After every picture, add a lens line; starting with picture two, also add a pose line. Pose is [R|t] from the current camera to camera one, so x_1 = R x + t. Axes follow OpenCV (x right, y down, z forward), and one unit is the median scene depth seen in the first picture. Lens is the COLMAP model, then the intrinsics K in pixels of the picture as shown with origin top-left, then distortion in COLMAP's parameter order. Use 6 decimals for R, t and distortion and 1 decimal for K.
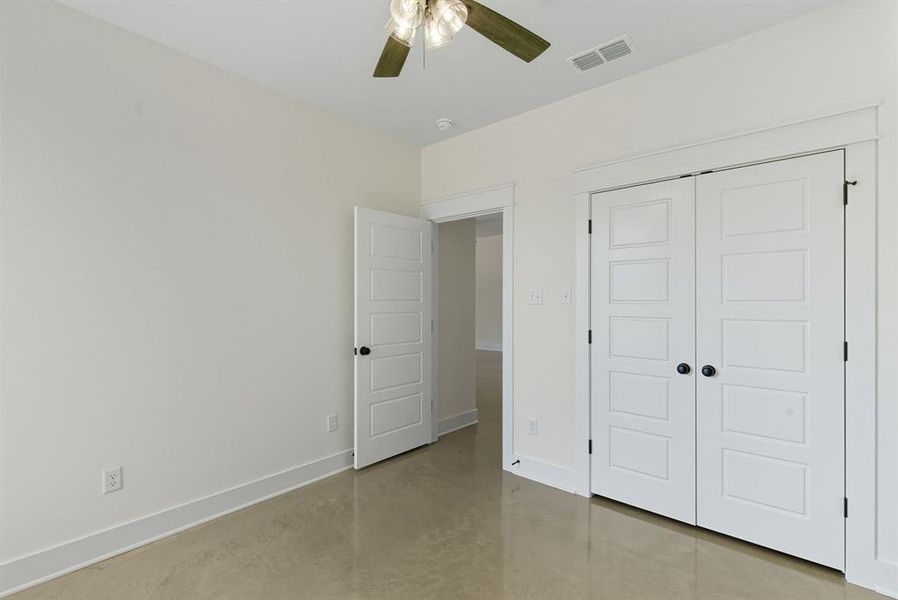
lens RADIAL K [[408.0, 0, 447.9], [0, 408.0, 303.6], [0, 0, 1]] dist [-0.000751, -0.001571]
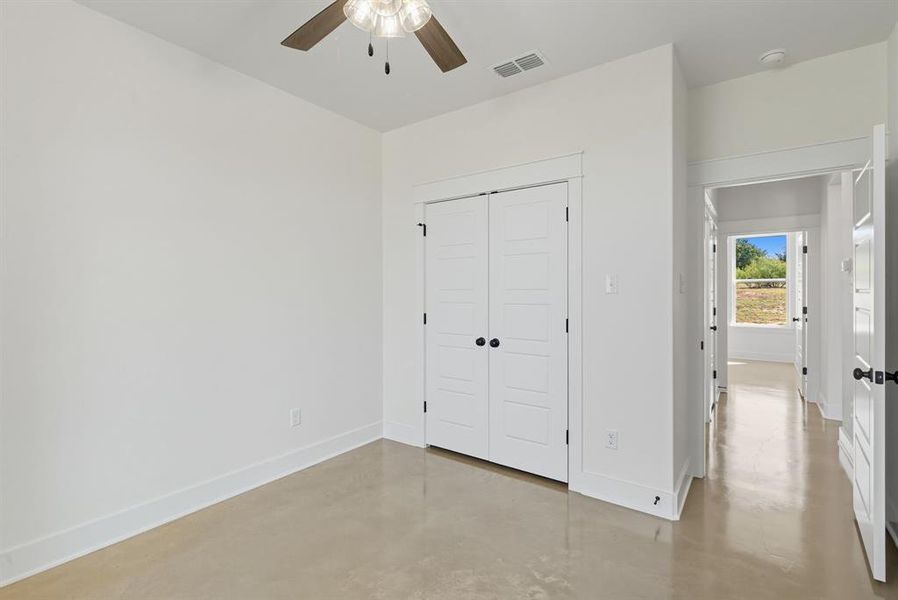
lens RADIAL K [[411.8, 0, 451.3], [0, 411.8, 291.4], [0, 0, 1]] dist [-0.005792, -0.000190]
pose [[0.994976, -0.000243, 0.100115, 0.303715], [0.000606, 0.999993, -0.003588, 0.002817], [-0.100113, 0.003631, 0.994969, -0.260012]]
